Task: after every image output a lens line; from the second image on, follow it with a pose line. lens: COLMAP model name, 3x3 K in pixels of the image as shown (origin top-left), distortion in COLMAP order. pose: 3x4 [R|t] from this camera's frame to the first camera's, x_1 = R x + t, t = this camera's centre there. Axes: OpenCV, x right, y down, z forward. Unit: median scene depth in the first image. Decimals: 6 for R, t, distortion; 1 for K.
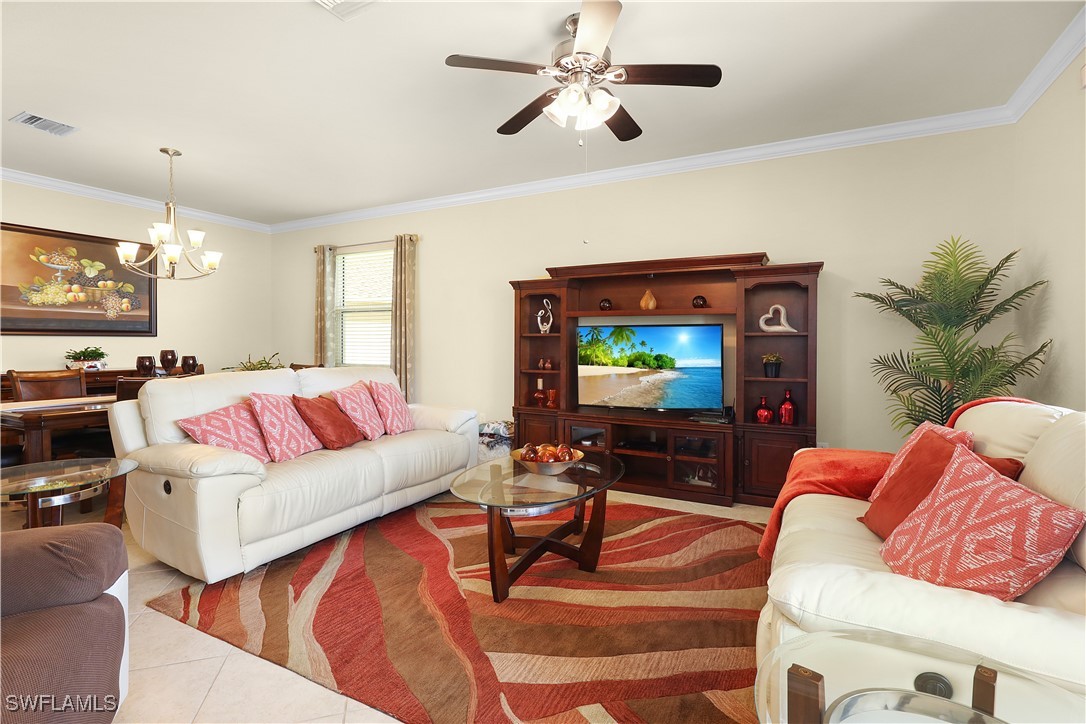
lens RADIAL K [[508.4, 0, 542.1], [0, 508.4, 343.1], [0, 0, 1]] dist [0.000412, -0.000485]
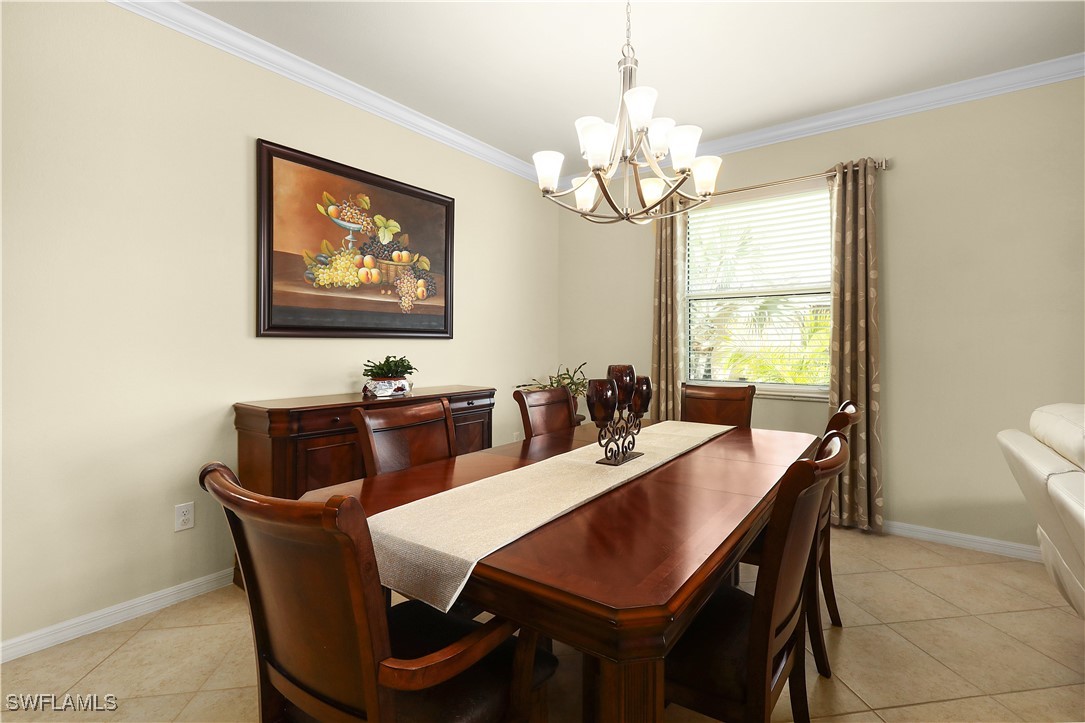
lens RADIAL K [[508.0, 0, 537.8], [0, 508.0, 340.2], [0, 0, 1]] dist [0.000412, -0.000485]
pose [[0.985730, -0.003041, -0.168307, -0.631336], [0.001318, 0.999946, -0.010344, -0.004976], [0.168330, 0.009975, 0.985680, 0.440057]]
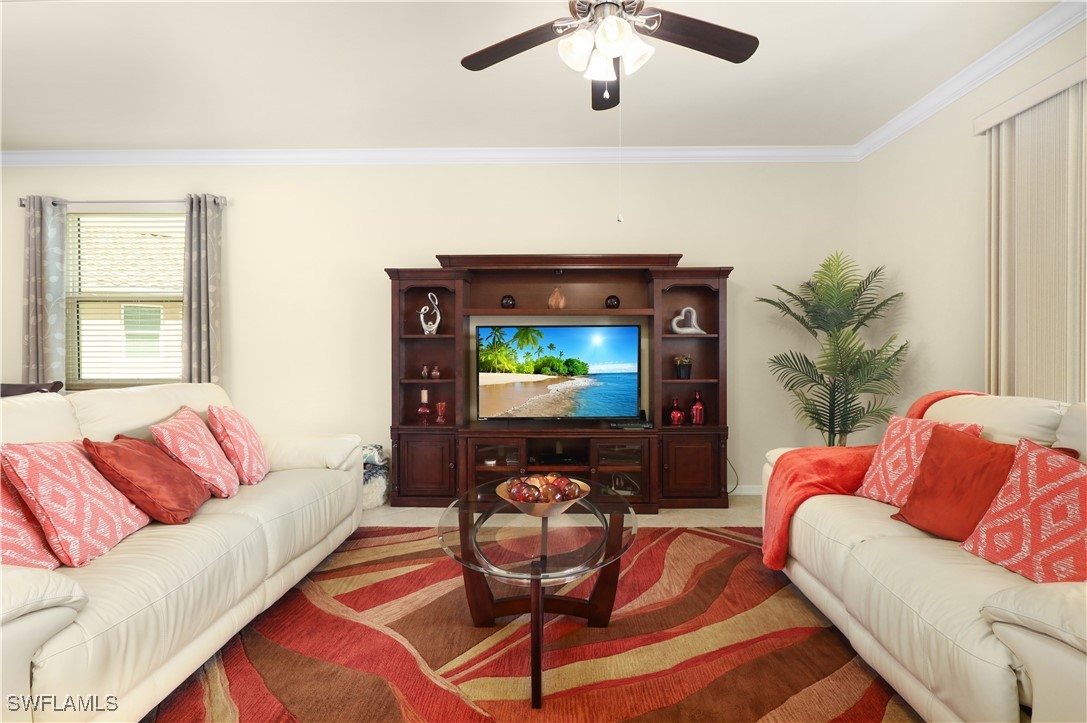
lens RADIAL K [[508.9, 0, 545.3], [0, 508.9, 352.3], [0, 0, 1]] dist [0.000412, -0.000485]
pose [[0.892449, -0.010243, 0.451032, -0.198881], [0.005644, 0.999917, 0.011540, 0.000405], [-0.451113, -0.007754, 0.892433, 0.180129]]
